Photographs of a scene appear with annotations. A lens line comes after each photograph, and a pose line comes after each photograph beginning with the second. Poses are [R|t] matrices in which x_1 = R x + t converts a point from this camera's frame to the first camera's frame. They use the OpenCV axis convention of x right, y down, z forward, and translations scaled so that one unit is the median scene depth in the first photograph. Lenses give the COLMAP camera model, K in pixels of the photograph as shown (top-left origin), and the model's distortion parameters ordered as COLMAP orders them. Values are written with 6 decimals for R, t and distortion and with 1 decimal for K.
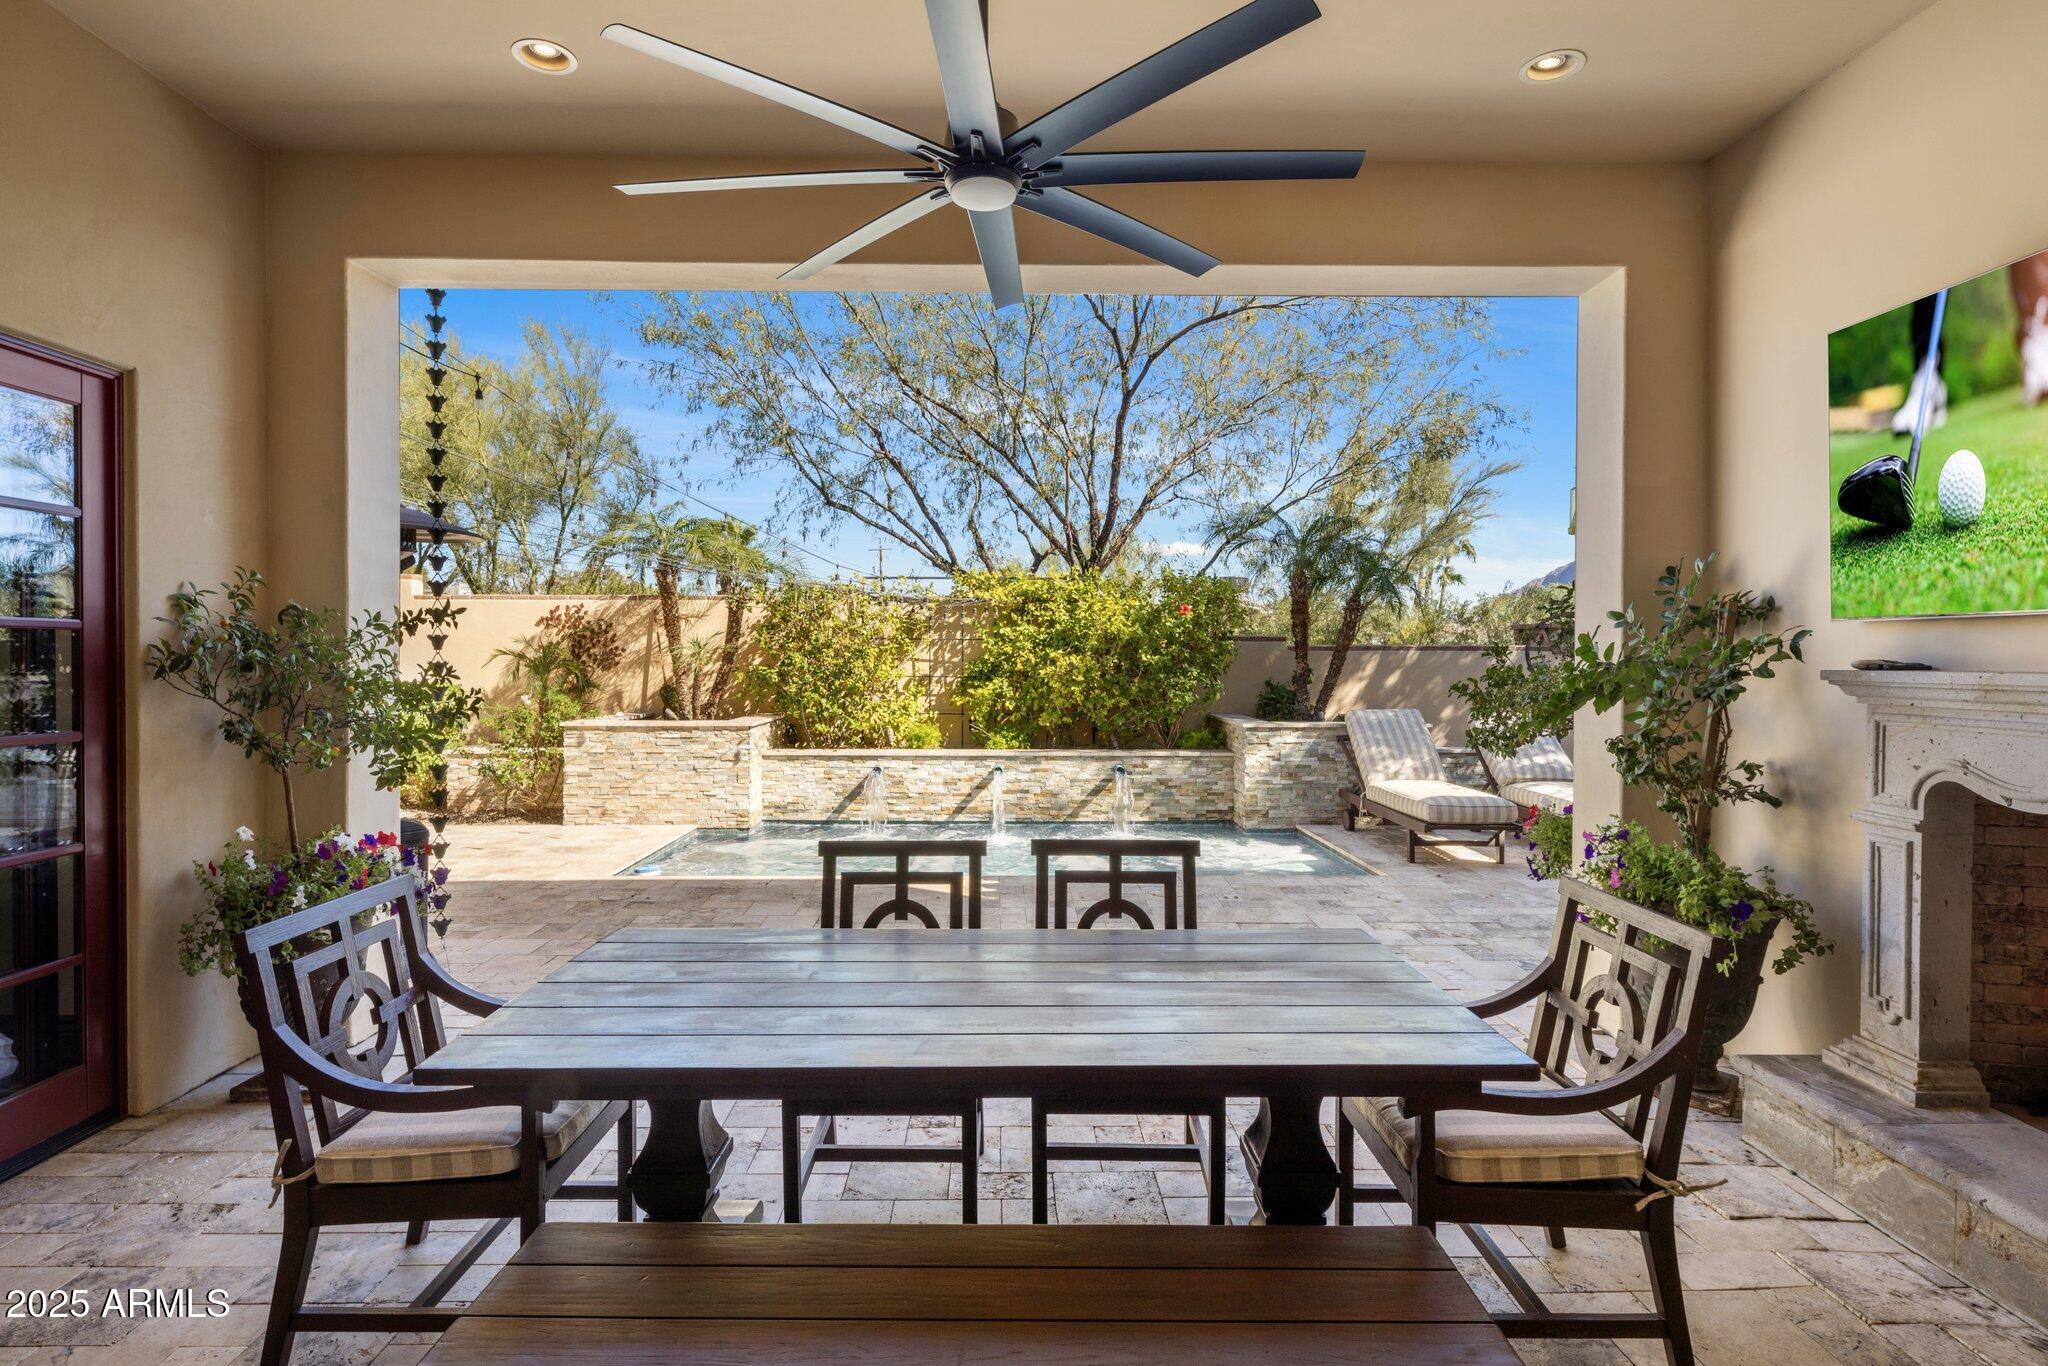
lens RADIAL K [[994.9, 0, 1015.6], [0, 994.9, 656.8], [0, 0, 1]] dist [-0.000510, -0.000115]
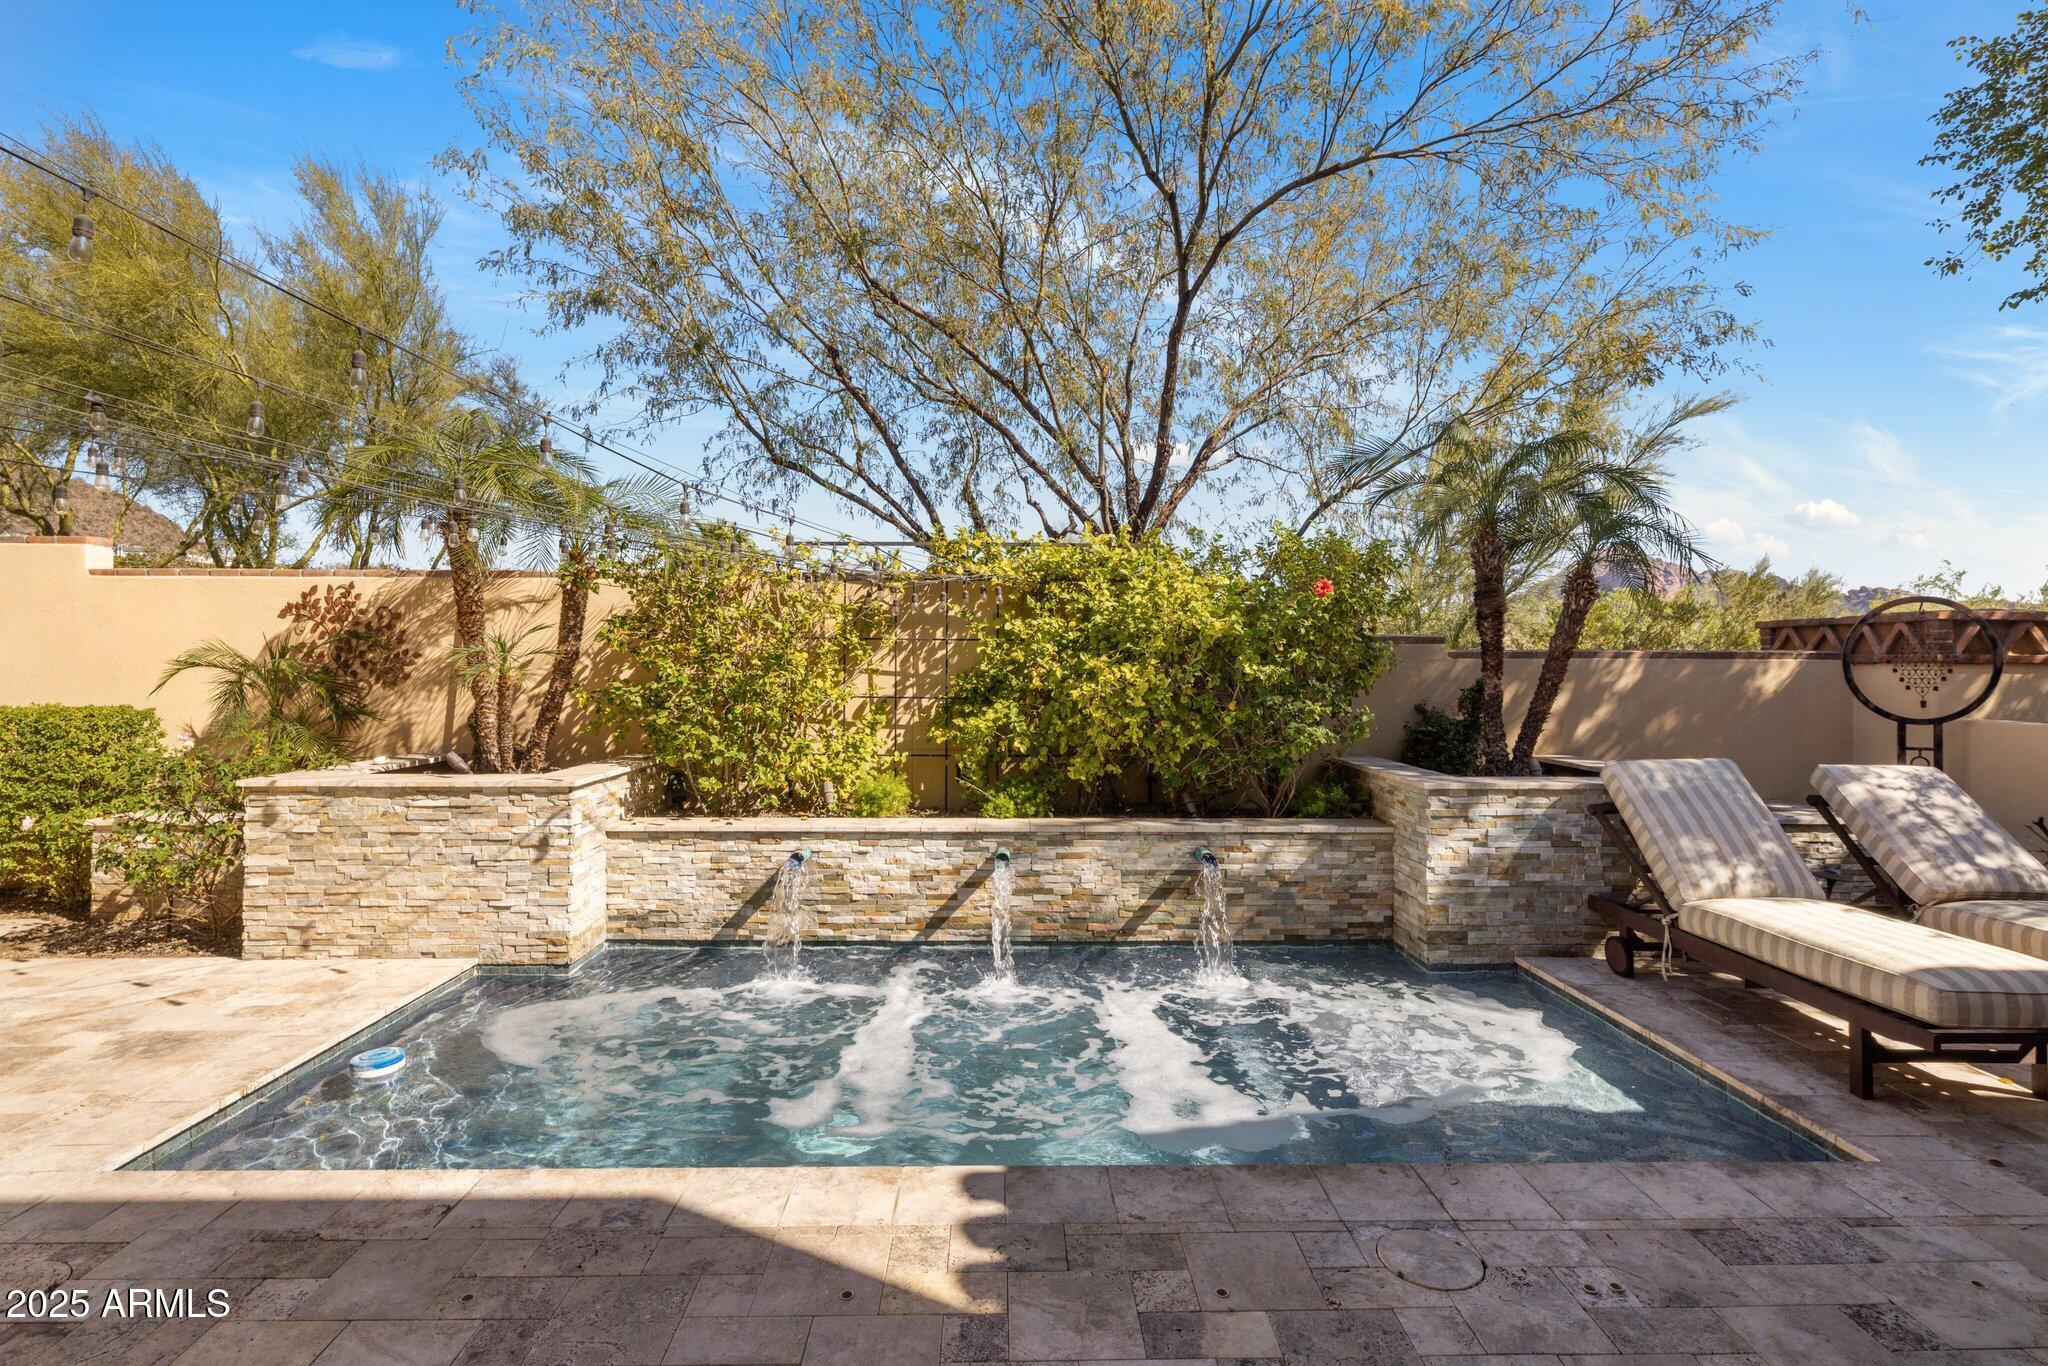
lens RADIAL K [[993.3, 0, 1050.8], [0, 993.3, 654.2], [0, 0, 1]] dist [-0.000722, 0.000247]
pose [[0.999520, 0.002222, 0.030914, -0.006643], [-0.001822, 0.999914, -0.012958, -0.000119], [-0.030940, 0.012896, 0.999438, 0.385853]]
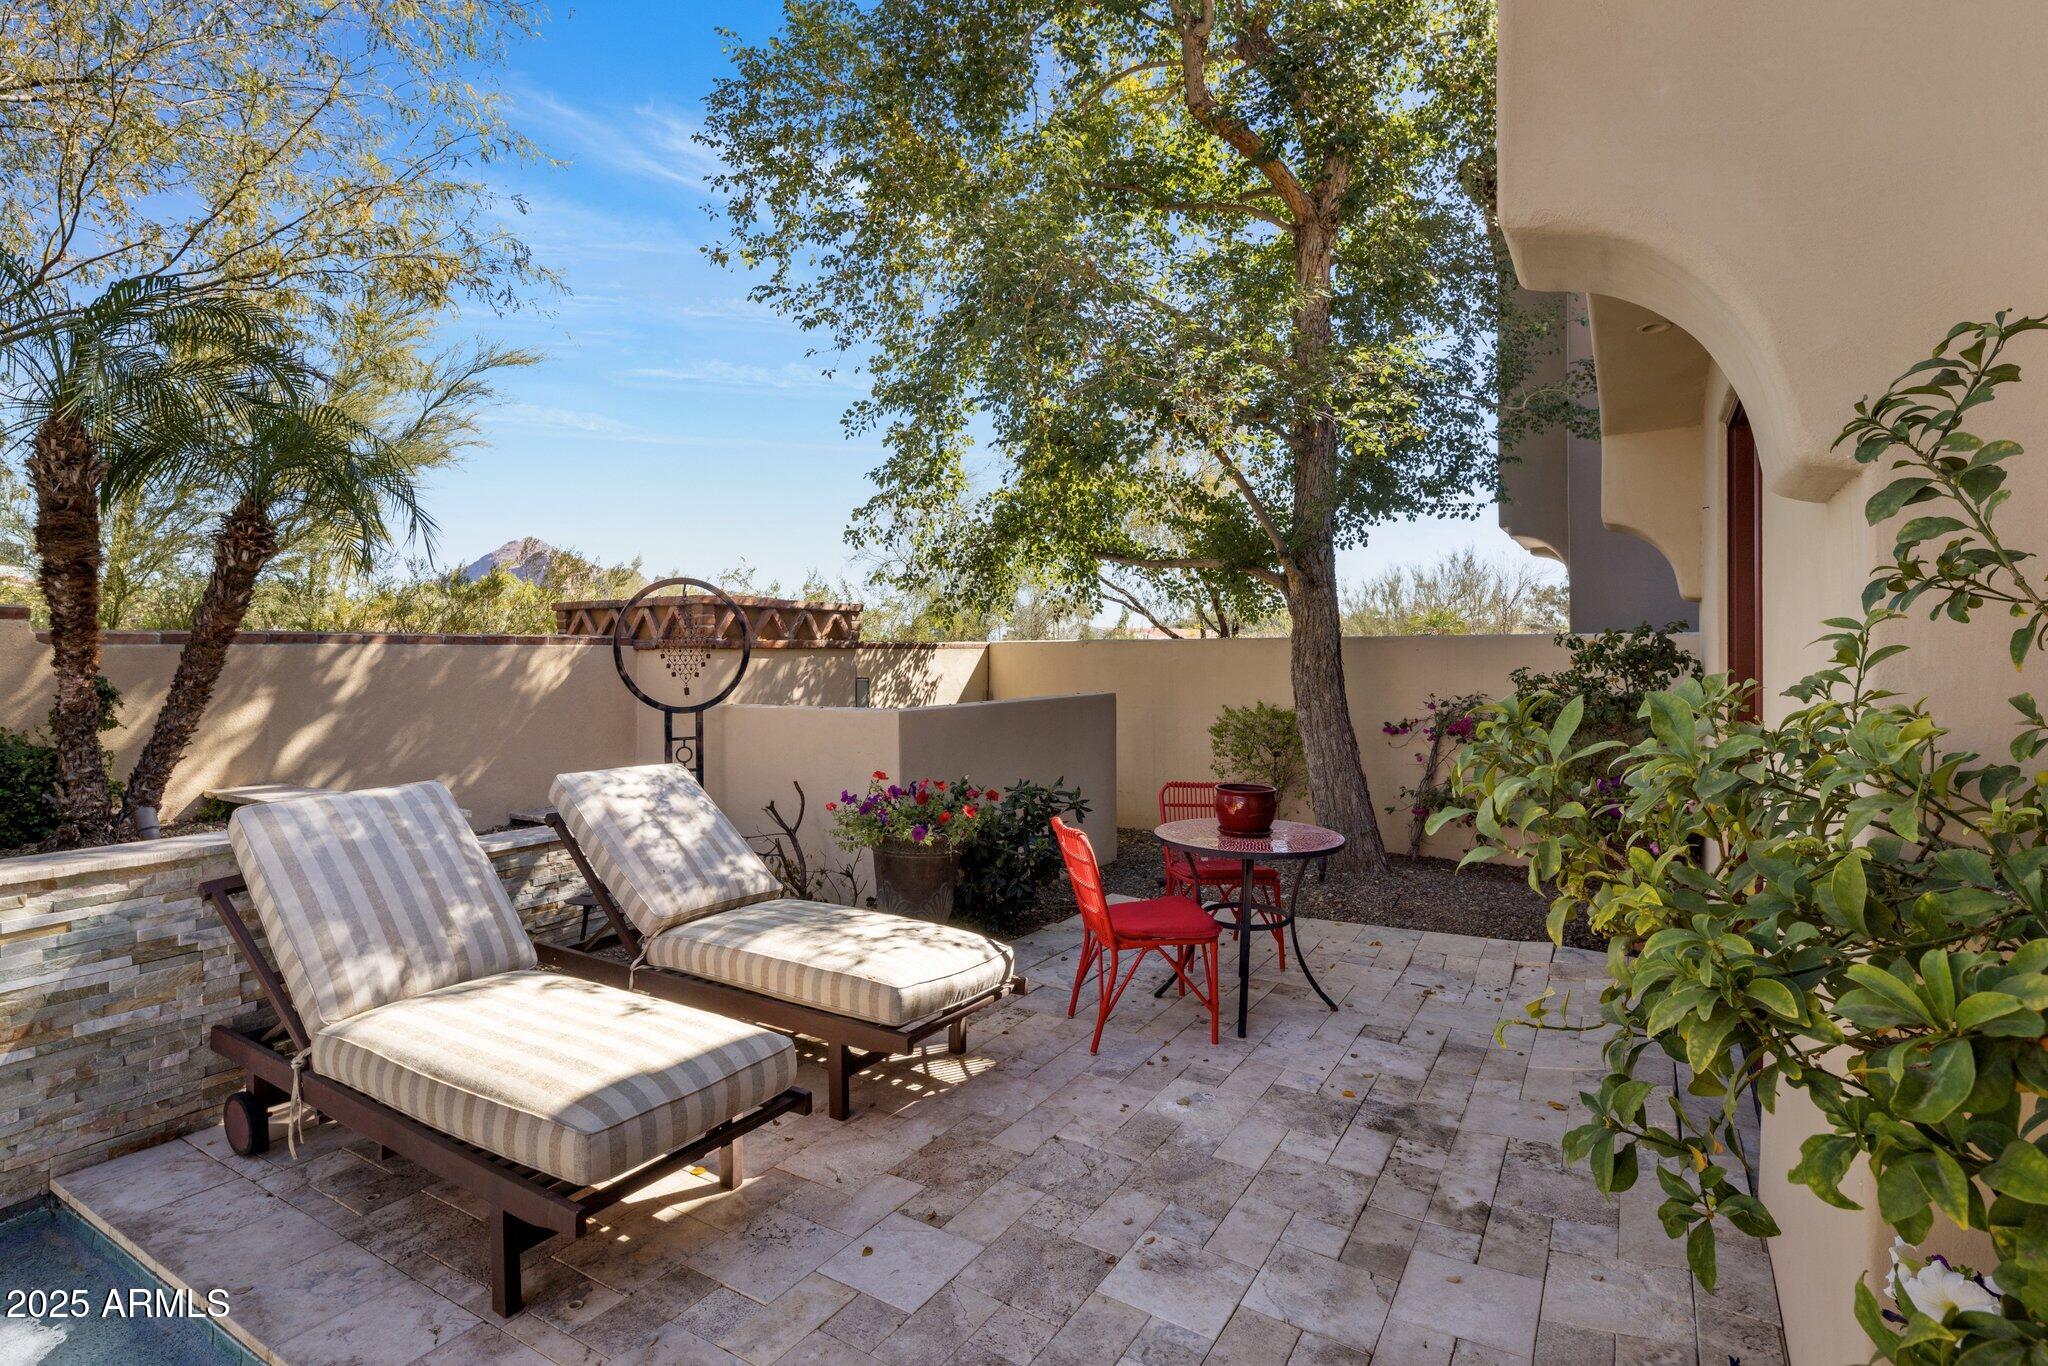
lens RADIAL K [[994.9, 0, 1015.6], [0, 994.9, 656.8], [0, 0, 1]] dist [-0.000510, -0.000115]
pose [[0.529702, -0.008078, 0.848145, 0.158673], [0.005798, 0.999966, 0.005903, -0.001028], [-0.848164, 0.001790, 0.529731, 0.508663]]
